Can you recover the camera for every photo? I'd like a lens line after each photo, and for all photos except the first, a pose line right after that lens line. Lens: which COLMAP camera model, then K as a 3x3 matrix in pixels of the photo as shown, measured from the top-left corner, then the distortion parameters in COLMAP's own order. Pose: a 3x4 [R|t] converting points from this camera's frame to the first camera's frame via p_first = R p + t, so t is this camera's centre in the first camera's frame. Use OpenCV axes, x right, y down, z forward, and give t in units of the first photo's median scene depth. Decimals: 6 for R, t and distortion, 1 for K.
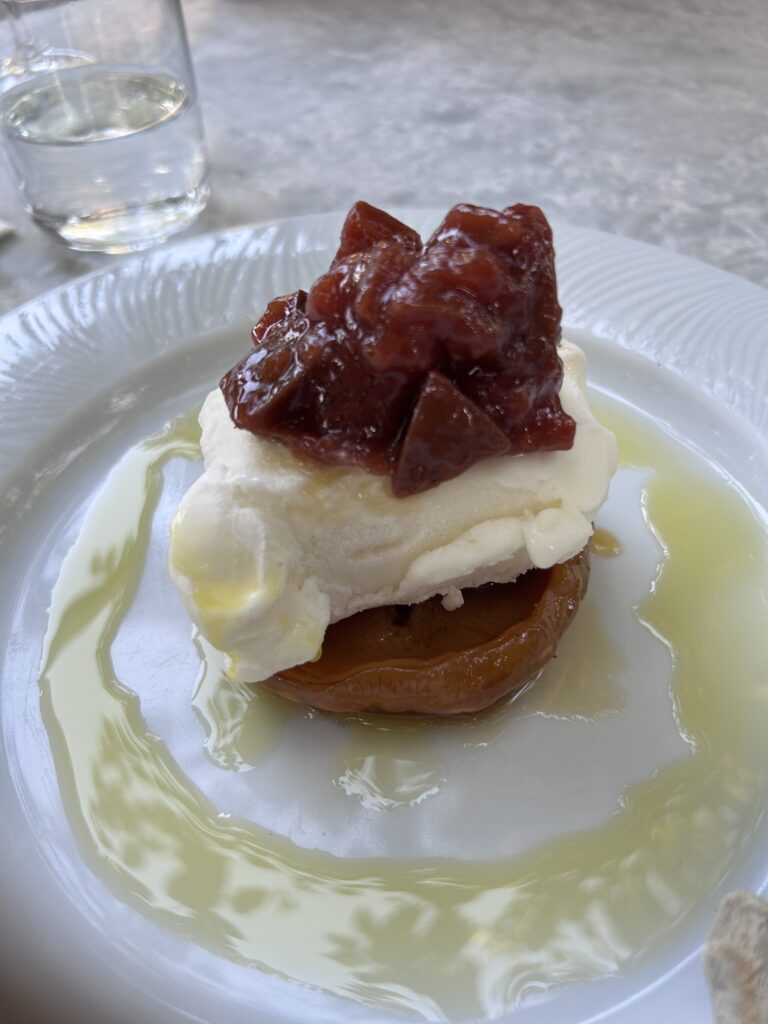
lens RADIAL K [[825.3, 0, 393.7], [0, 825.3, 510.6], [0, 0, 1]] dist [-0.000272, 0.002265]
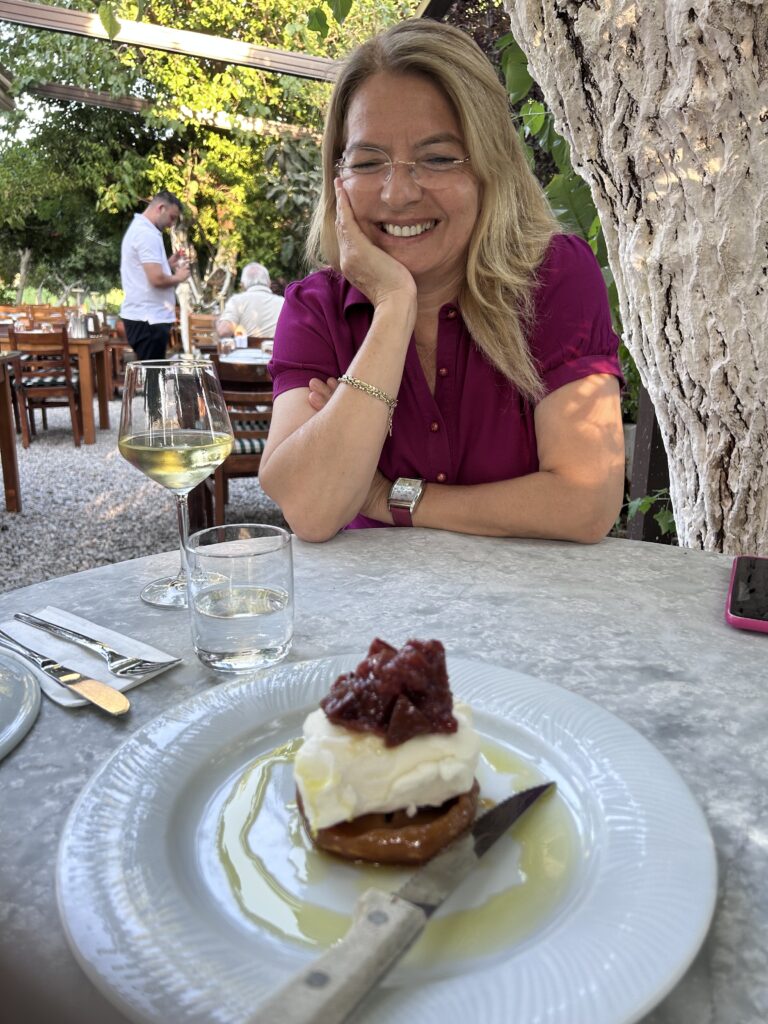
lens RADIAL K [[825.3, 0, 386.5], [0, 825.3, 511.9], [0, 0, 1]] dist [-0.000272, 0.002265]
pose [[0.999514, 0.024714, -0.018986, 0.016721], [-0.031036, 0.844748, -0.534264, 0.354192], [0.002835, 0.534594, 0.845104, -0.743324]]
